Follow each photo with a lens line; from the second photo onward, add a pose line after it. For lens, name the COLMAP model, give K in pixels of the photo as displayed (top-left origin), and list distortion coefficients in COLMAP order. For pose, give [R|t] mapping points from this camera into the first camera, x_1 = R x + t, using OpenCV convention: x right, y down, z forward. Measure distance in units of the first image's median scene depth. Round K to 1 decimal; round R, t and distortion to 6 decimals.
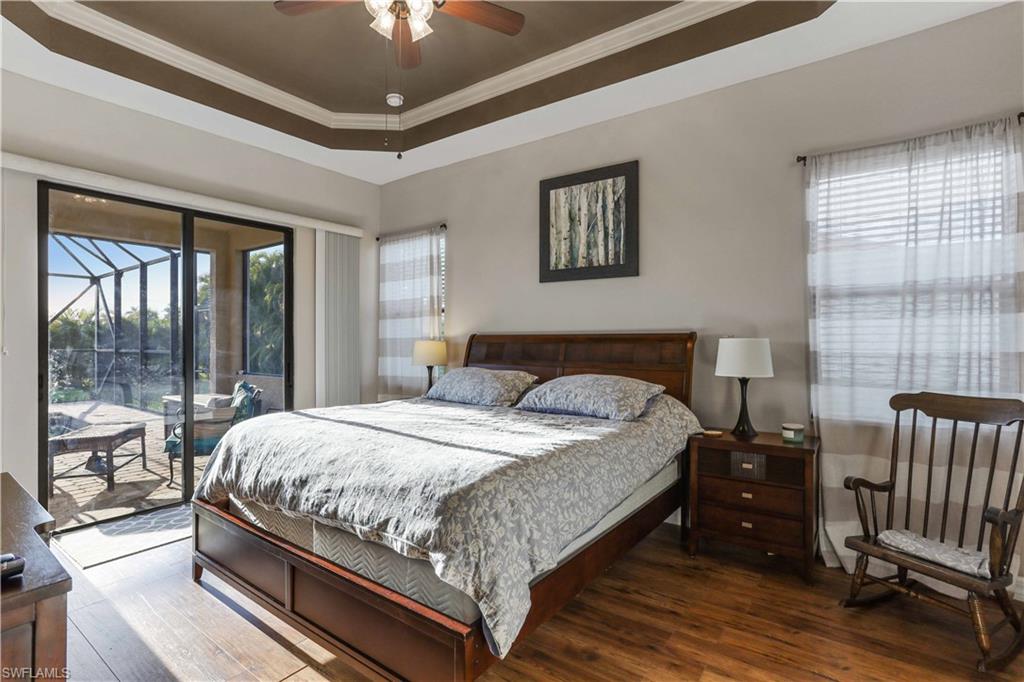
lens RADIAL K [[484.3, 0, 506.5], [0, 484.3, 335.7], [0, 0, 1]] dist [-0.008509, 0.006913]
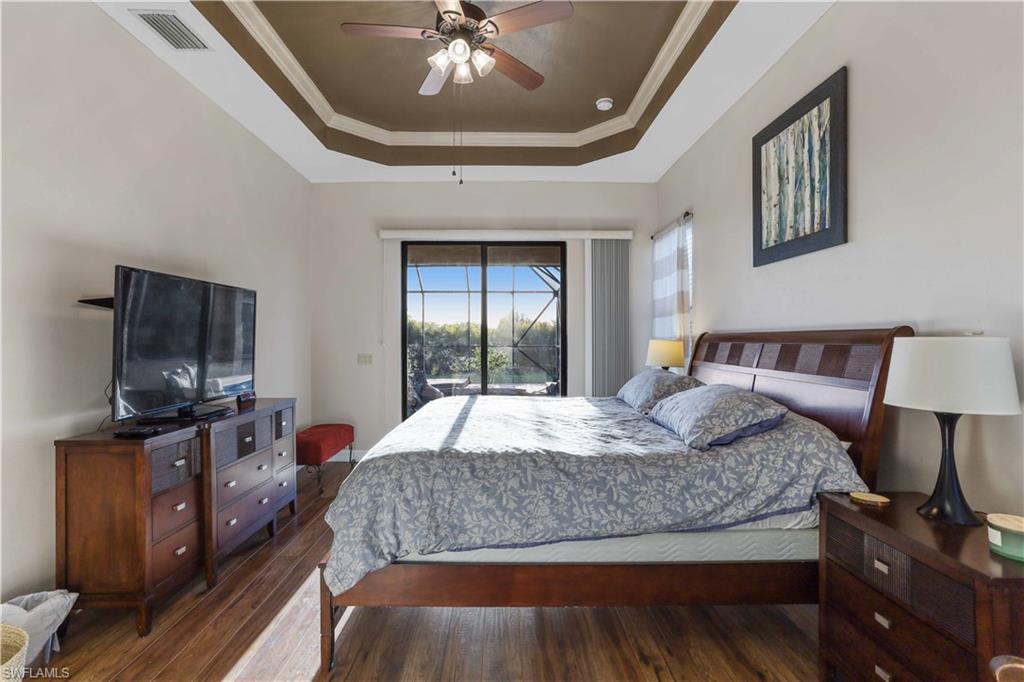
lens RADIAL K [[484.3, 0, 527.2], [0, 484.3, 336.7], [0, 0, 1]] dist [-0.008509, 0.006913]
pose [[0.623965, 0.002849, -0.781447, 0.483040], [0.002270, 0.999983, 0.005458, -0.001284], [0.781449, -0.005179, 0.623948, 0.236127]]
